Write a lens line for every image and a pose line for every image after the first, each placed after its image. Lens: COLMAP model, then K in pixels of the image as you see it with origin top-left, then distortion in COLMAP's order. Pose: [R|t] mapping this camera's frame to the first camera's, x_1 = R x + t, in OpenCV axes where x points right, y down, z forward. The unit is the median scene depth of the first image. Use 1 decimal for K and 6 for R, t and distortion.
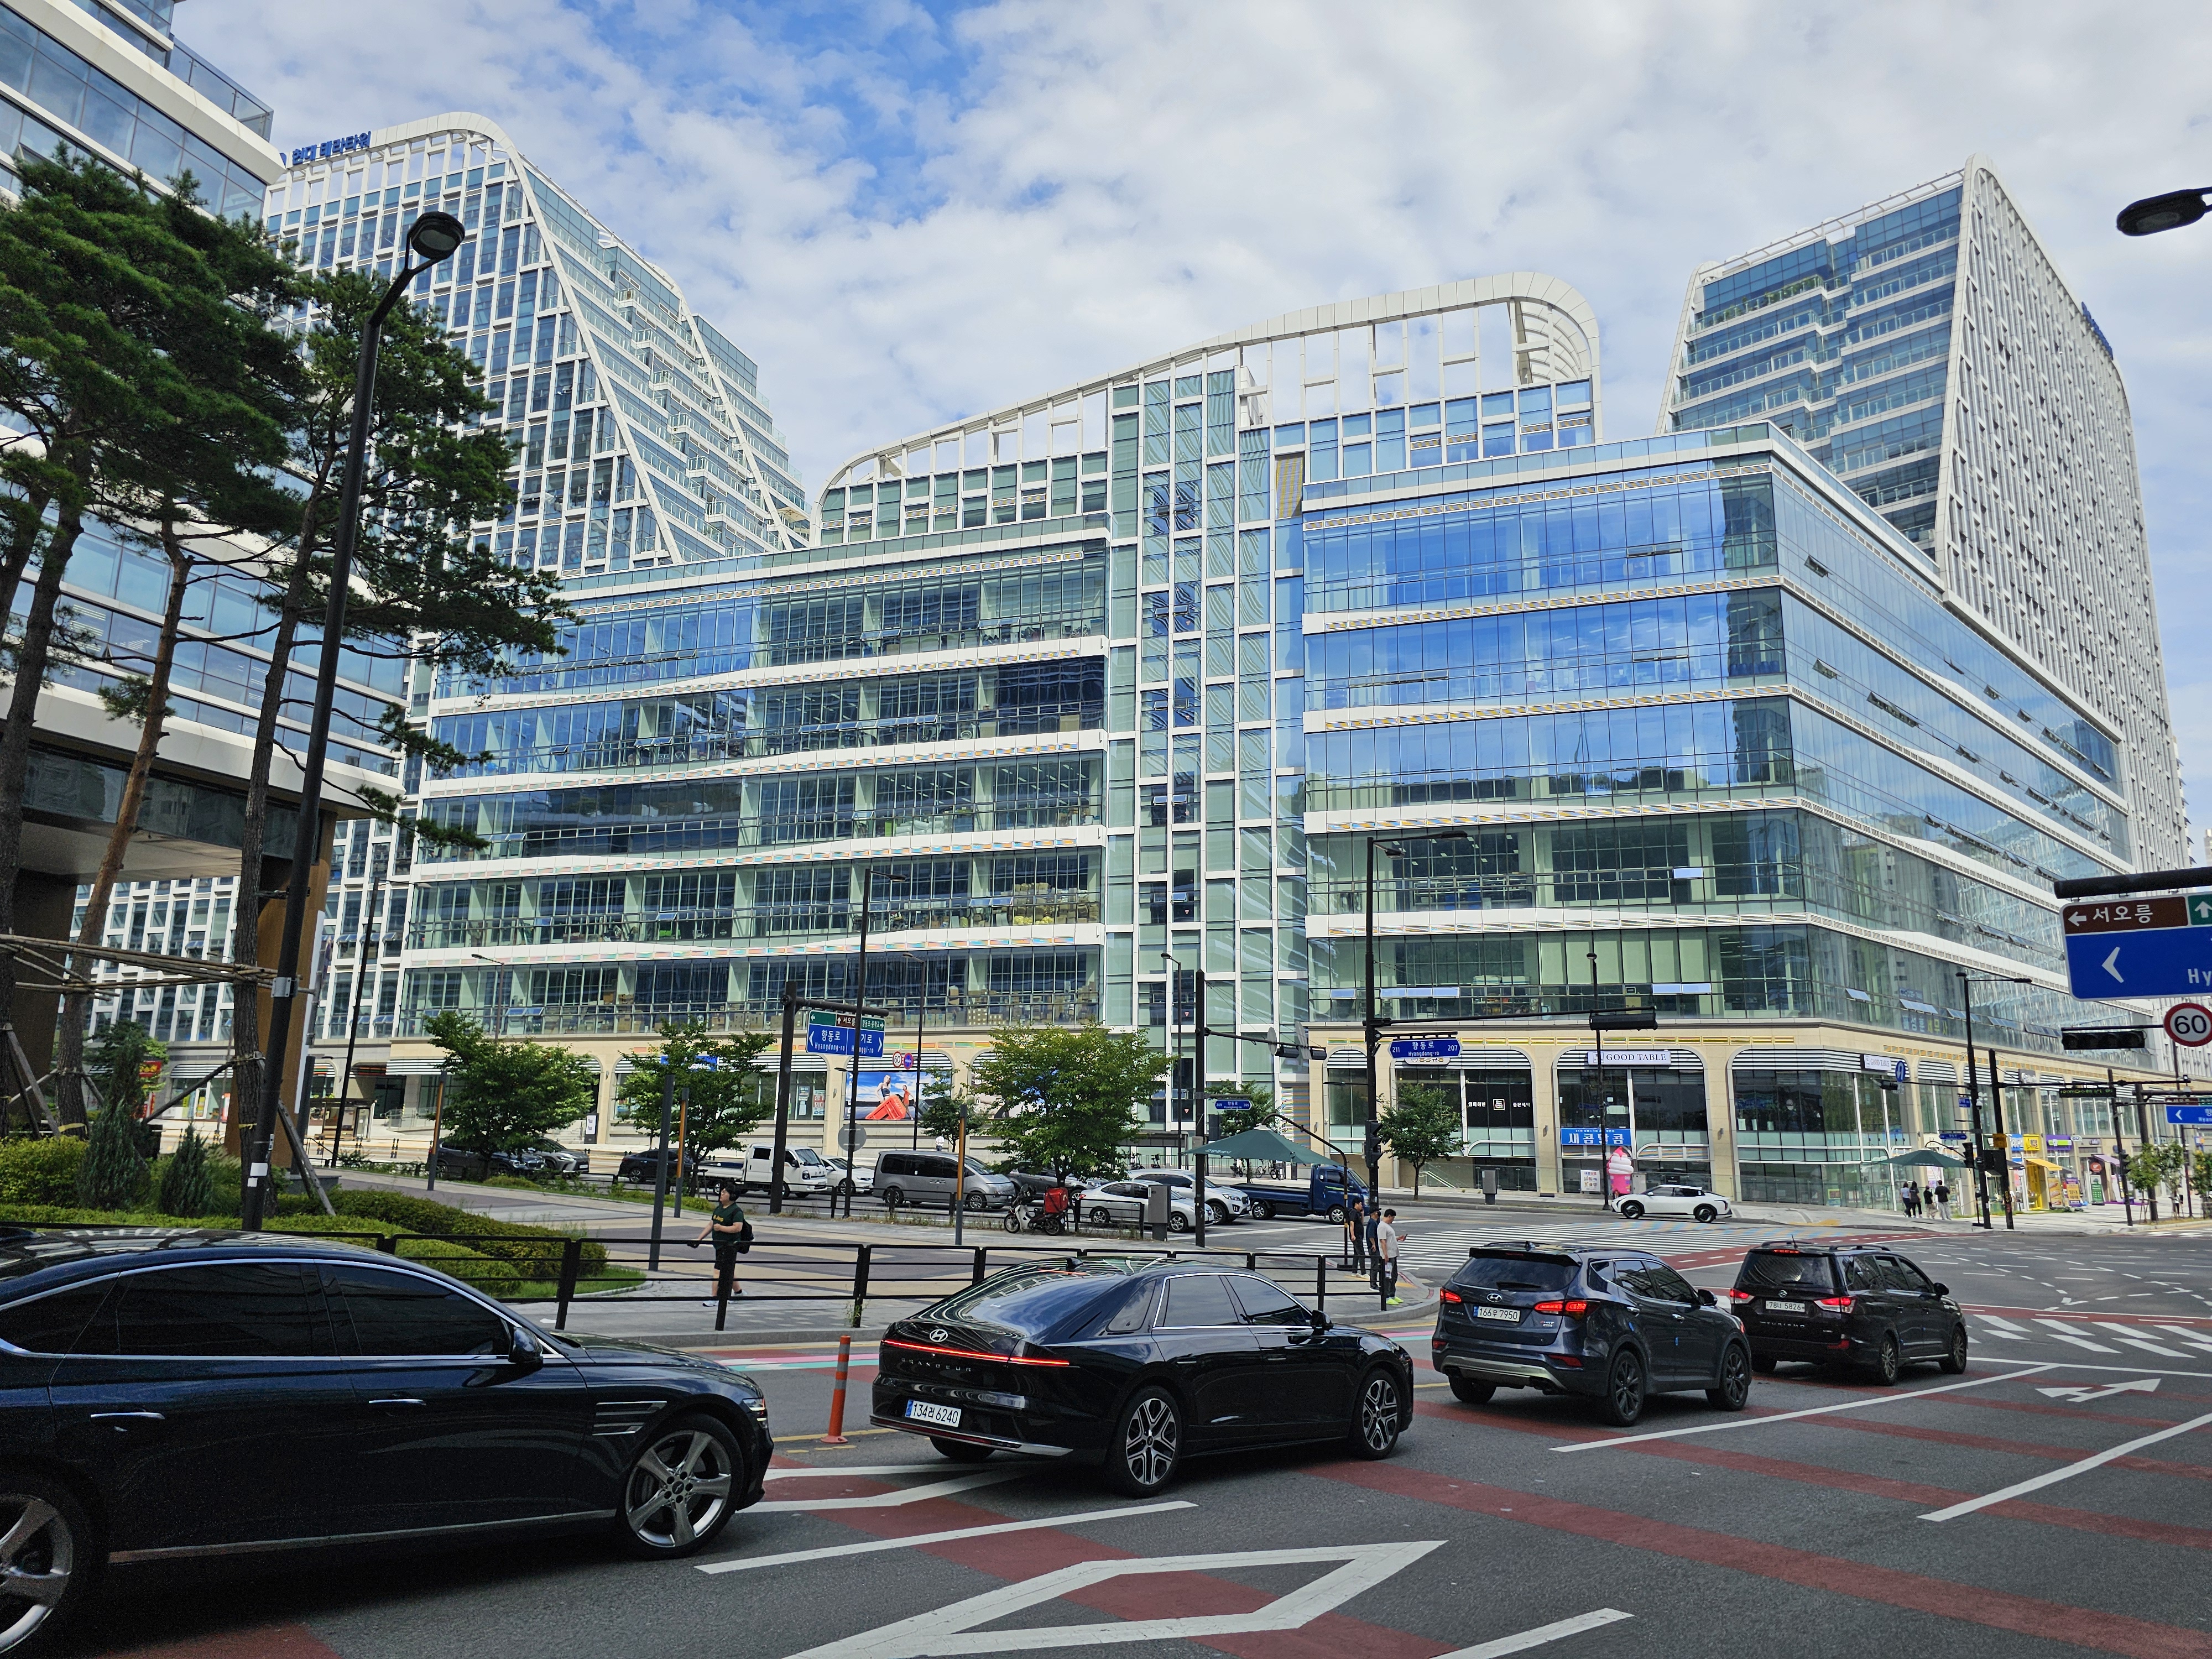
lens RADIAL K [[1481.7, 0, 1134.1], [0, 1481.7, 829.9], [0, 0, 1]] dist [0.076442, -0.077162]
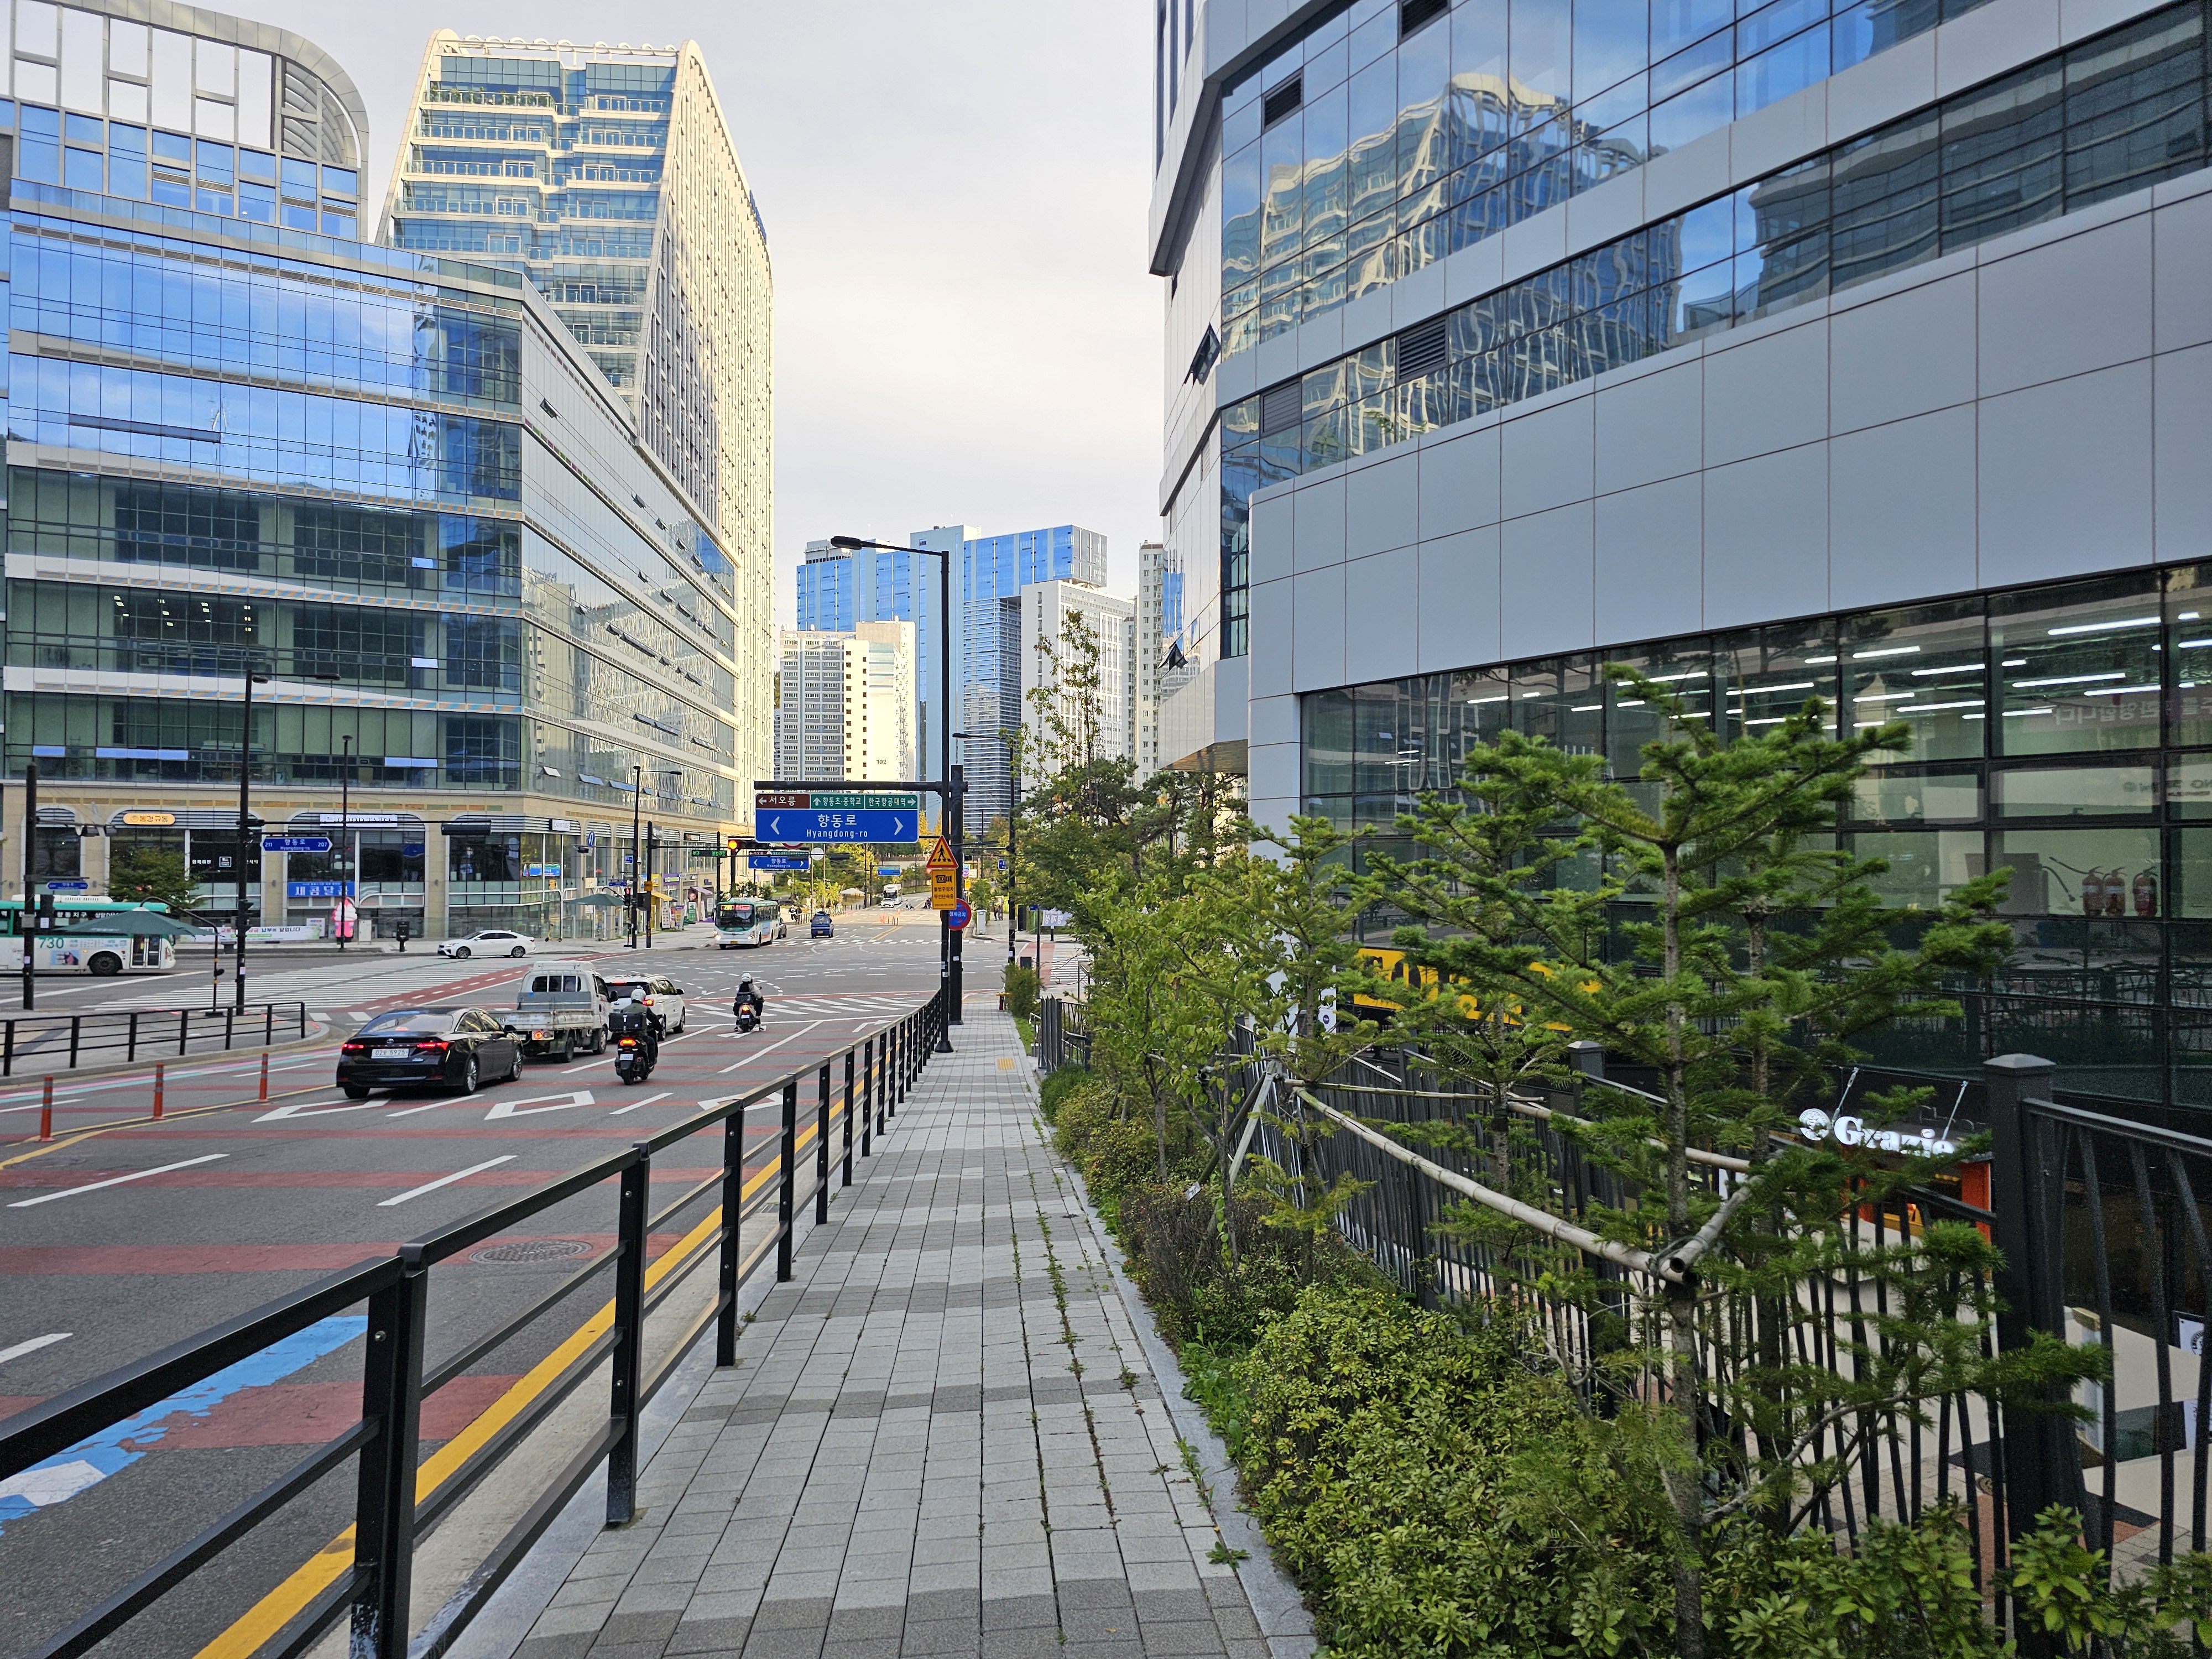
lens RADIAL K [[1481.7, 0, 1134.1], [0, 1481.7, 829.9], [0, 0, 1]] dist [0.076442, -0.077162]
pose [[0.650881, 0.009484, 0.759120, -0.150293], [-0.145844, 0.982859, 0.112769, -0.054751], [-0.745039, -0.184112, 0.641108, -0.172821]]
